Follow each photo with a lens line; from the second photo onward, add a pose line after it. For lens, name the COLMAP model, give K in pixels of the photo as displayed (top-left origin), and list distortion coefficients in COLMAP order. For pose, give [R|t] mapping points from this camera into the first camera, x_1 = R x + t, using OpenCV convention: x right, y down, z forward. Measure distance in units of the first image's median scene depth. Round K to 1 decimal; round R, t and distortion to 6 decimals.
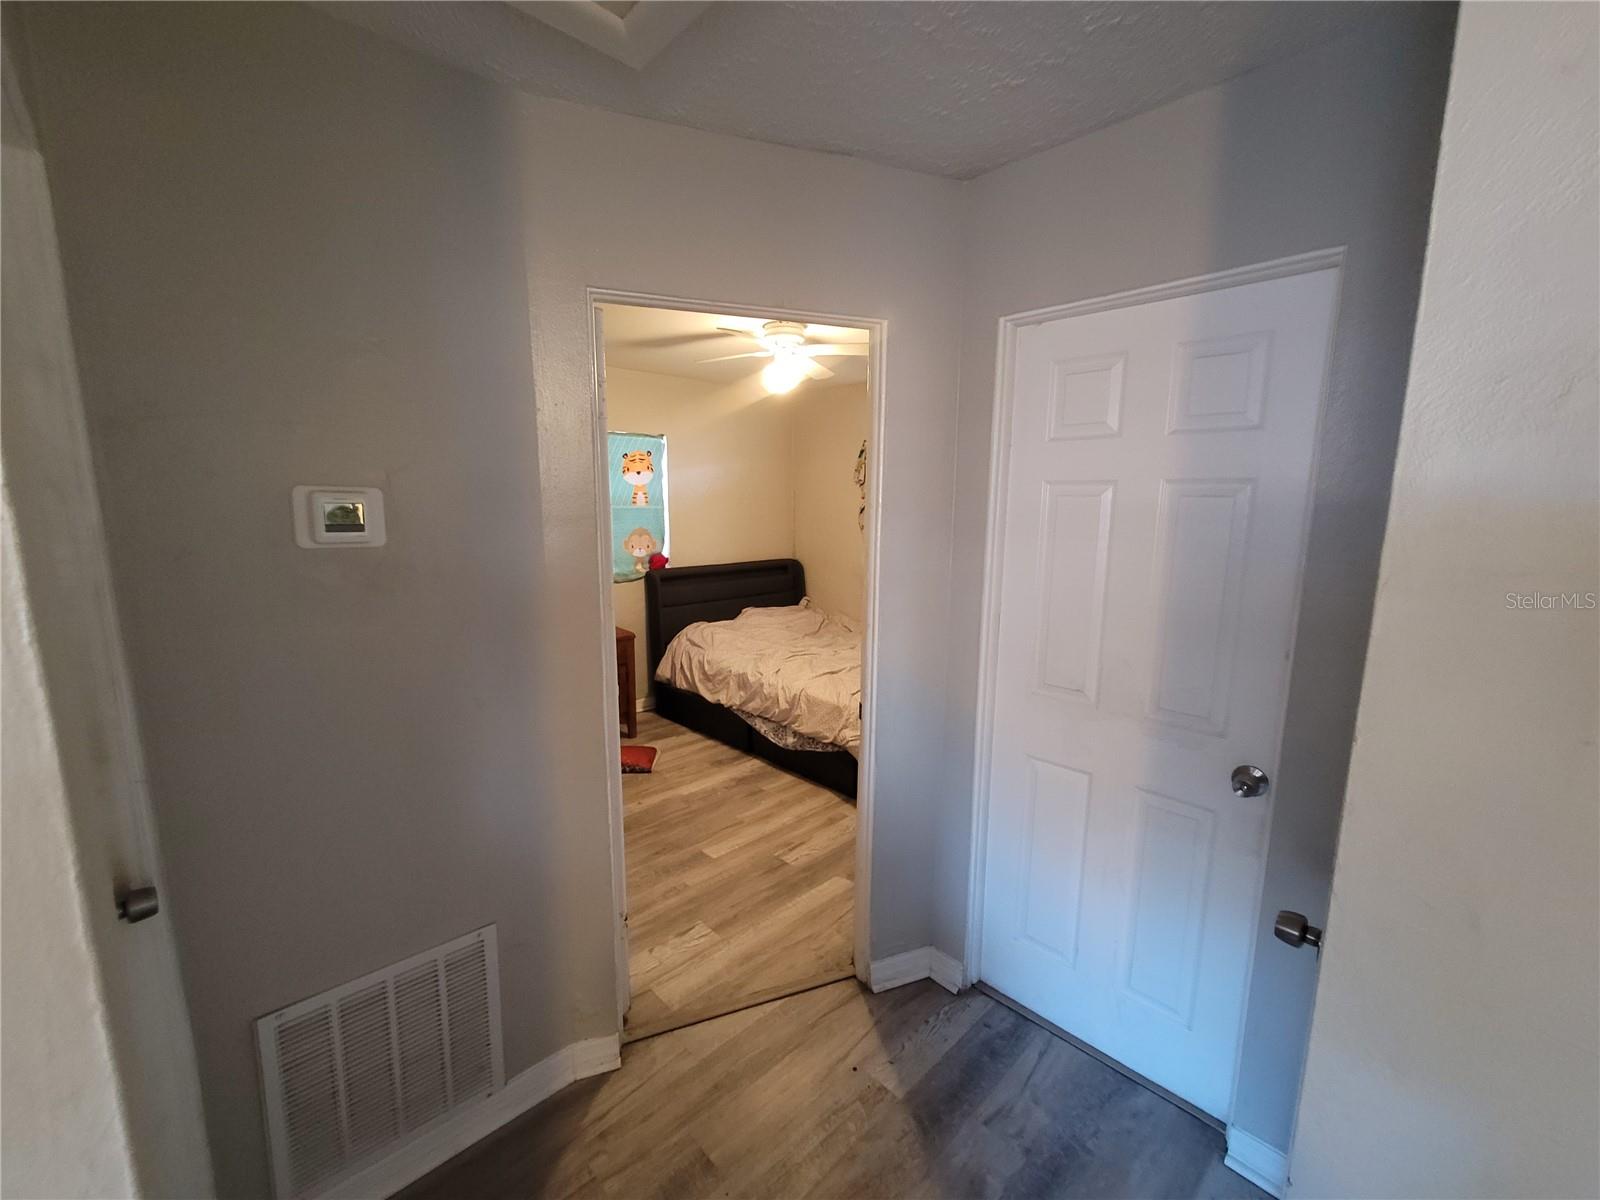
lens RADIAL K [[652.6, 0, 800.1], [0, 652.6, 602.0], [0, 0, 1]] dist [0.001032, -0.001084]
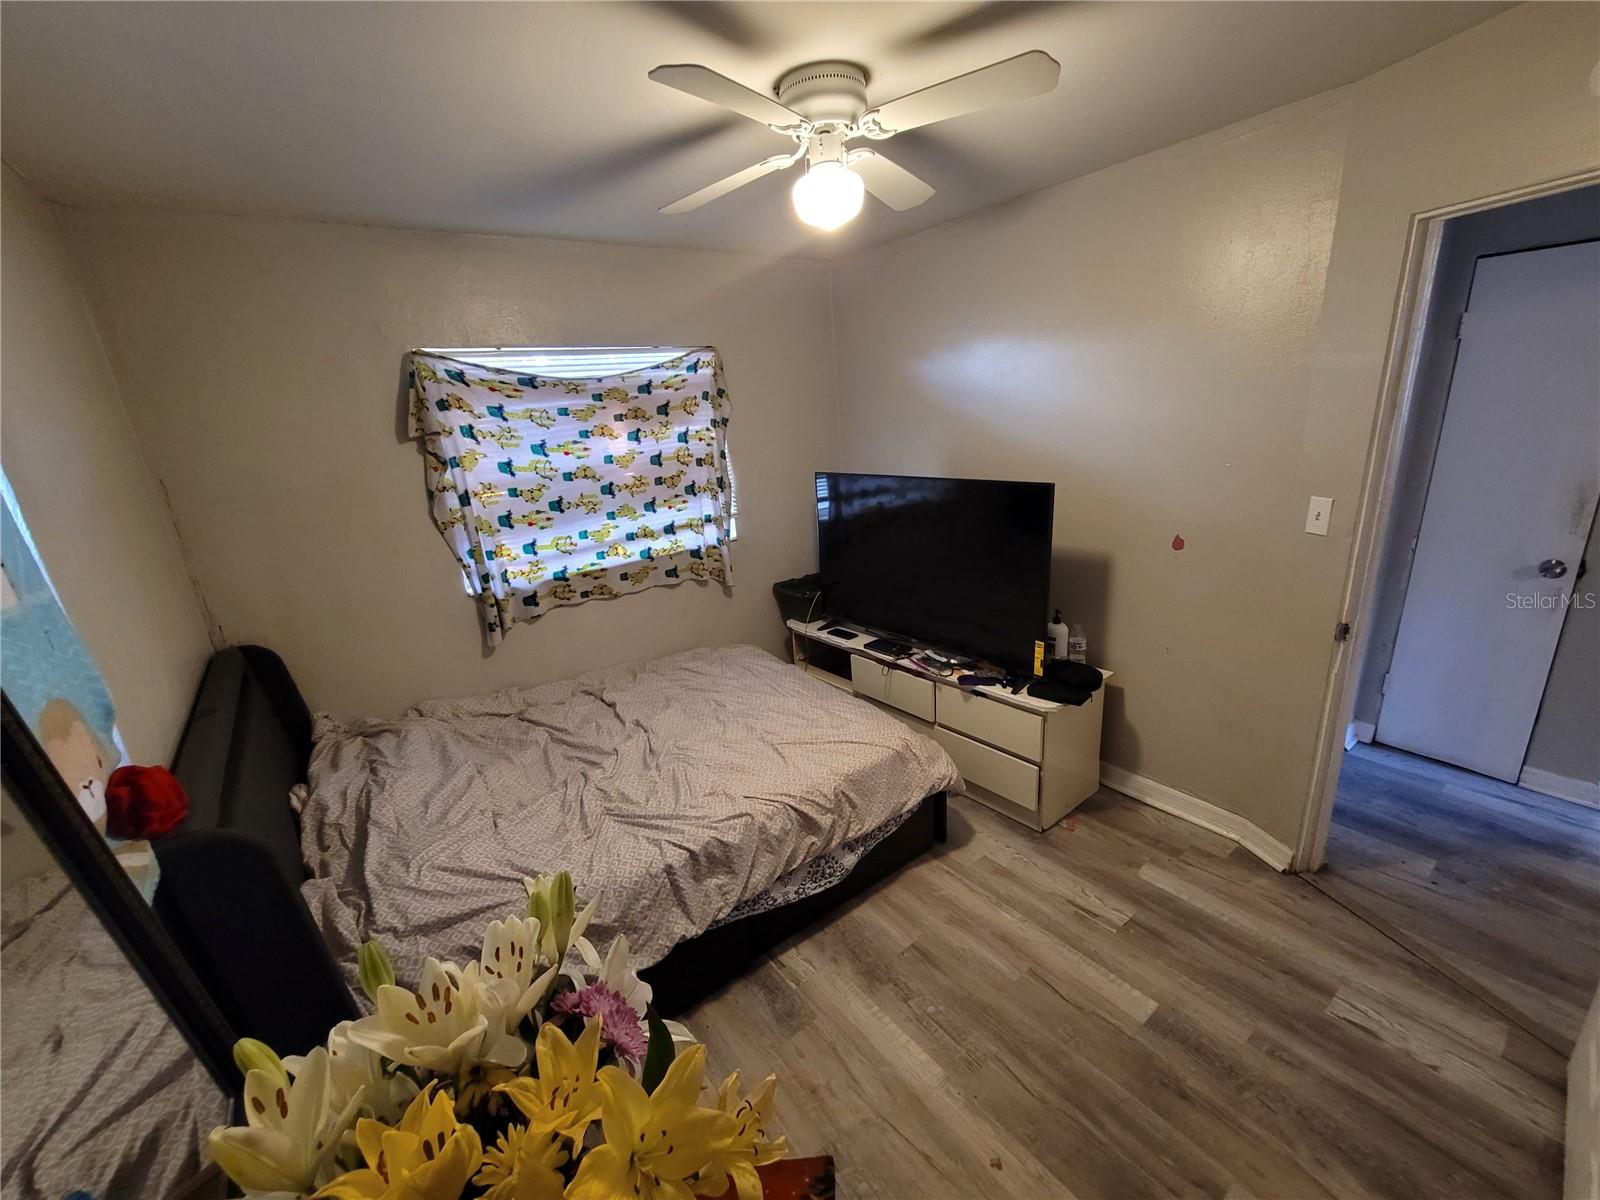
lens RADIAL K [[652.6, 0, 791.0], [0, 652.6, 602.2], [0, 0, 1]] dist [0.001032, -0.001084]
pose [[0.127912, -0.303970, 0.944055, -0.426070], [0.230132, 0.934991, 0.269871, -0.152437], [-0.964716, 0.182738, 0.189550, 0.736659]]
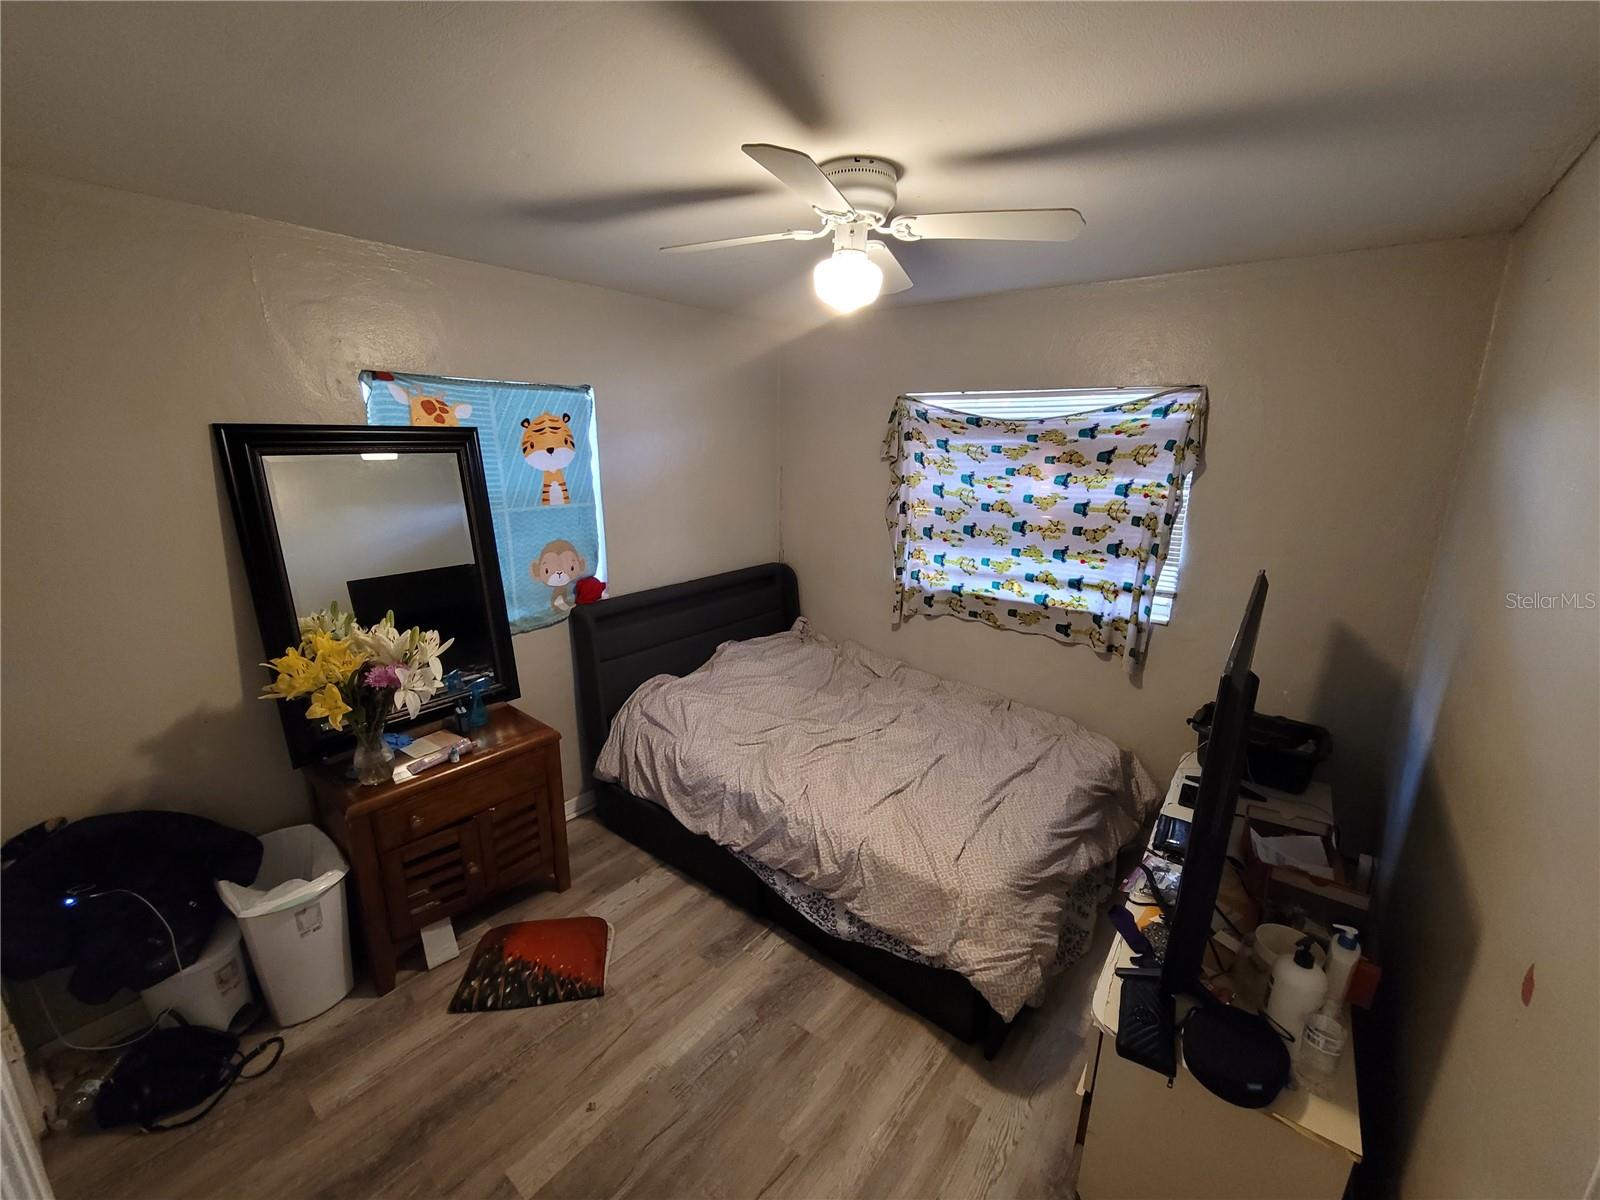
lens RADIAL K [[652.6, 0, 798.3], [0, 652.6, 601.0], [0, 0, 1]] dist [0.001032, -0.001084]
pose [[0.992688, -0.029183, 0.117130, -0.095667], [0.018214, 0.995439, 0.093648, -0.114070], [-0.119328, -0.090830, 0.988691, 0.367025]]
